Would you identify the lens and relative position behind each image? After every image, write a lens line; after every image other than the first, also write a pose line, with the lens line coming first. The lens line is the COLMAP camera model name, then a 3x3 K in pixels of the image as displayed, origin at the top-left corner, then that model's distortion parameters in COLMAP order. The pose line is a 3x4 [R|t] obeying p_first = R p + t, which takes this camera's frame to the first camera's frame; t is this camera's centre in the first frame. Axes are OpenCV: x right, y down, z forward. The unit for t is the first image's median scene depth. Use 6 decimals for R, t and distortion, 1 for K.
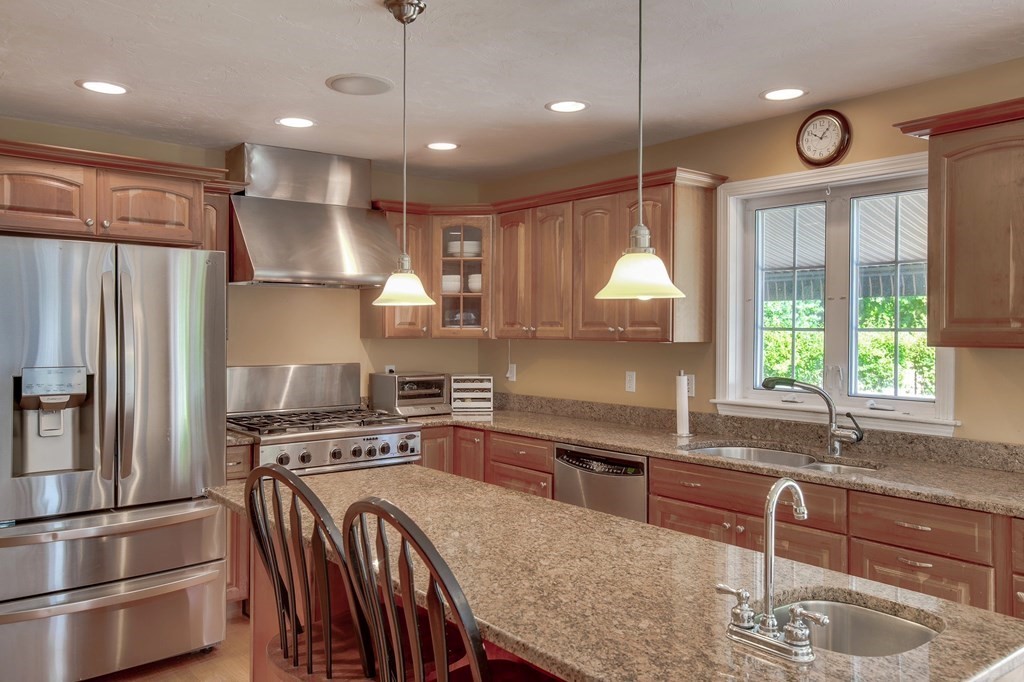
lens RADIAL K [[812.9, 0, 513.4], [0, 812.9, 308.3], [0, 0, 1]] dist [0.040283, 0.017623]
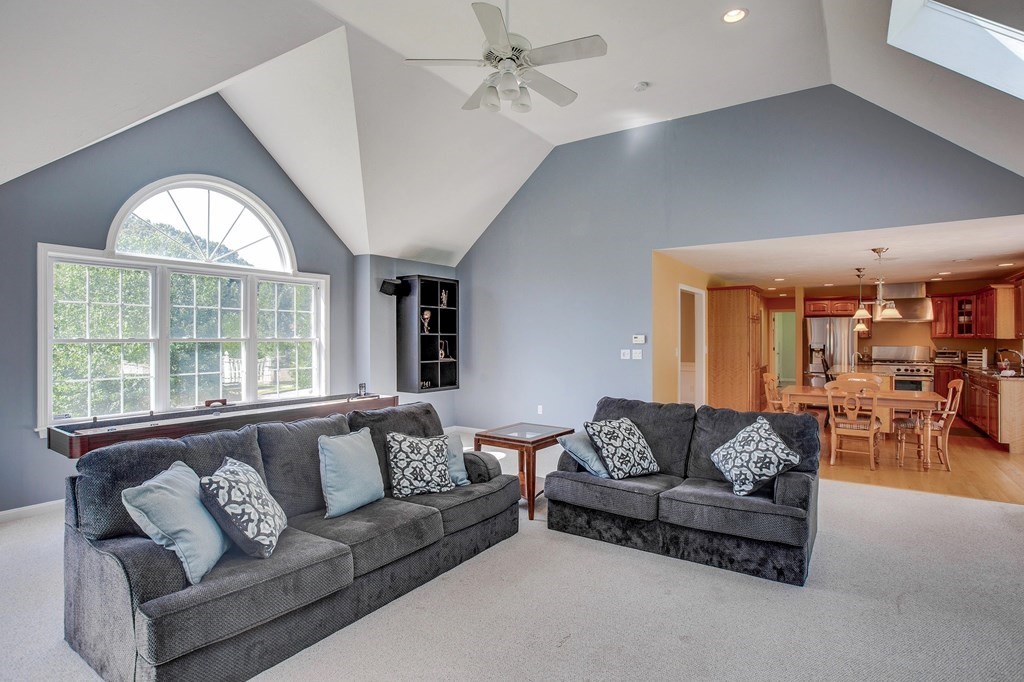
lens RADIAL K [[516.3, 0, 512.8], [0, 516.3, 338.8], [0, 0, 1]] dist [-0.012763, 0.001413]
pose [[0.284002, -0.000862, -0.958823, 1.518103], [0.028444, 0.999567, 0.007527, -0.025884], [0.958402, -0.029410, 0.283904, -1.324117]]
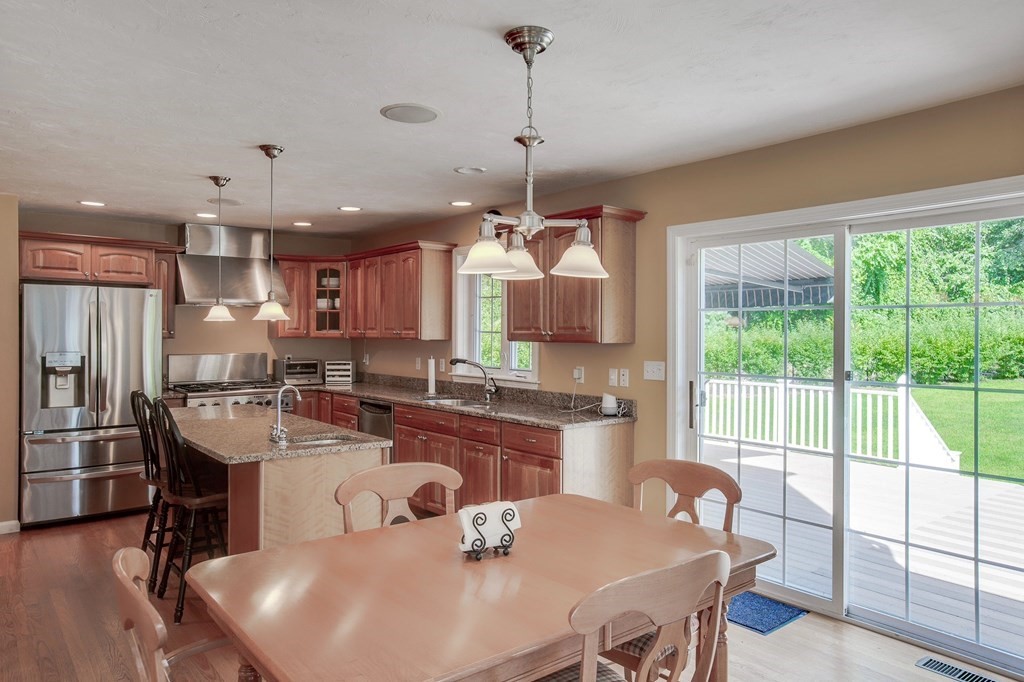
lens RADIAL K [[686.5, 0, 521.1], [0, 686.5, 346.1], [0, 0, 1]] dist [-0.040605, 0.010364]
pose [[0.999999, 0.000931, 0.001241, 0.393932], [-0.000987, 0.998933, 0.046180, -0.012907], [-0.001197, -0.046181, 0.998932, -0.453423]]
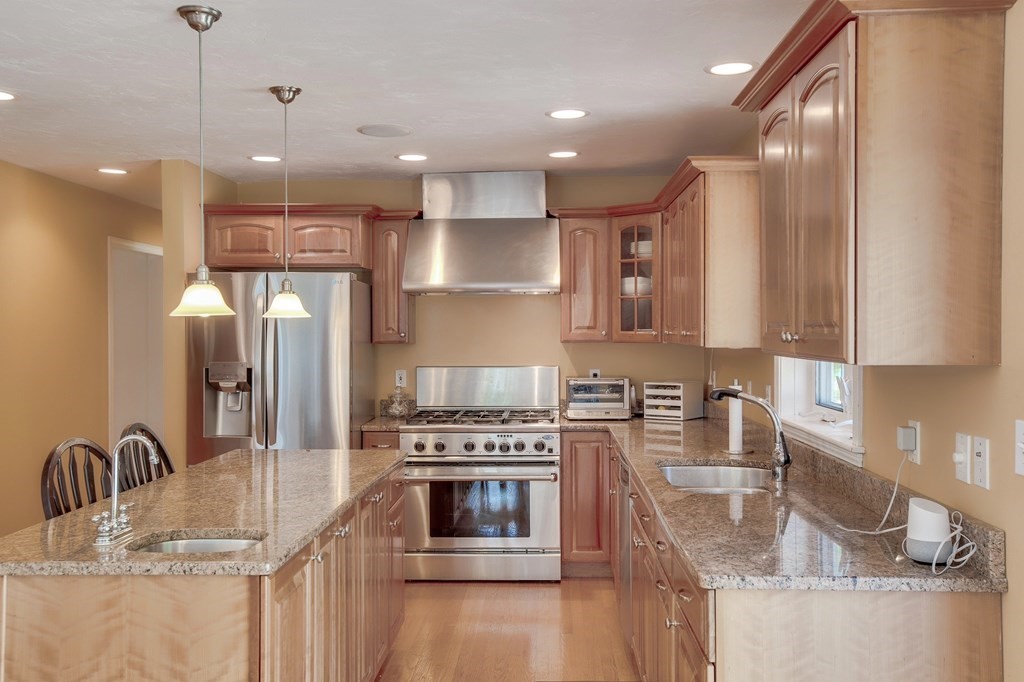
lens RADIAL K [[975.9, 0, 515.1], [0, 975.9, 334.5], [0, 0, 1]] dist [0.064477, 0.000000]
pose [[0.748956, -0.002800, -0.662614, 0.731098], [0.023406, 0.999479, 0.022232, -0.002356], [0.662206, -0.032160, 0.748631, 0.045223]]
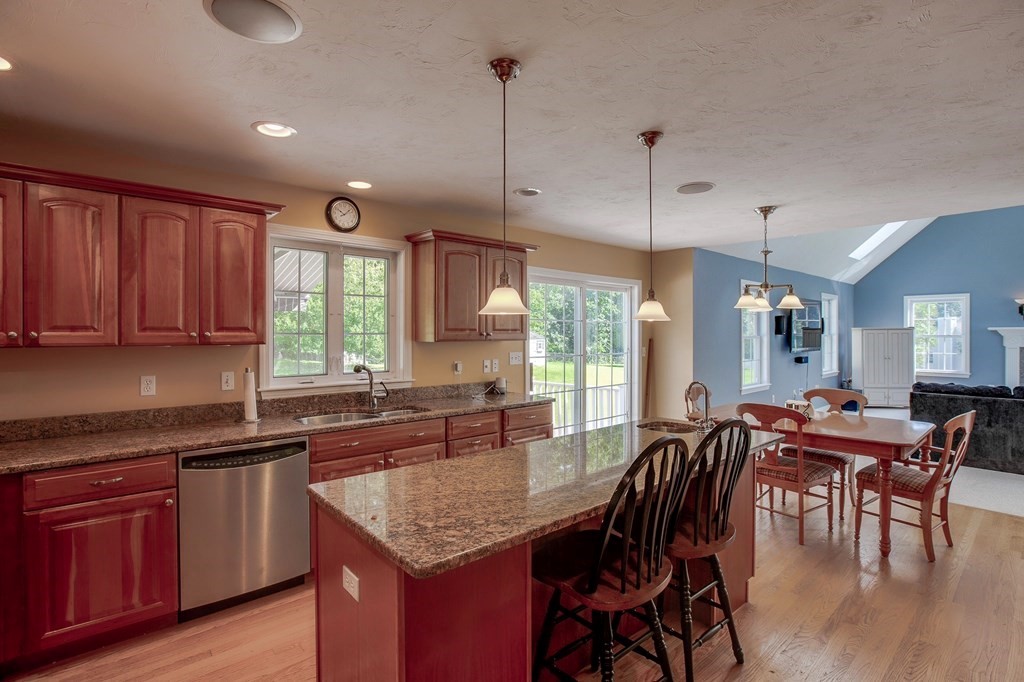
lens RADIAL K [[486.3, 0, 511.5], [0, 486.3, 335.2], [0, 0, 1]] dist [-0.011923, 0.000155]
pose [[-0.023323, -0.005611, 0.999712, -0.523800], [-0.026000, 0.999649, 0.005004, 0.013513], [-0.999390, -0.025876, -0.023461, 0.626352]]
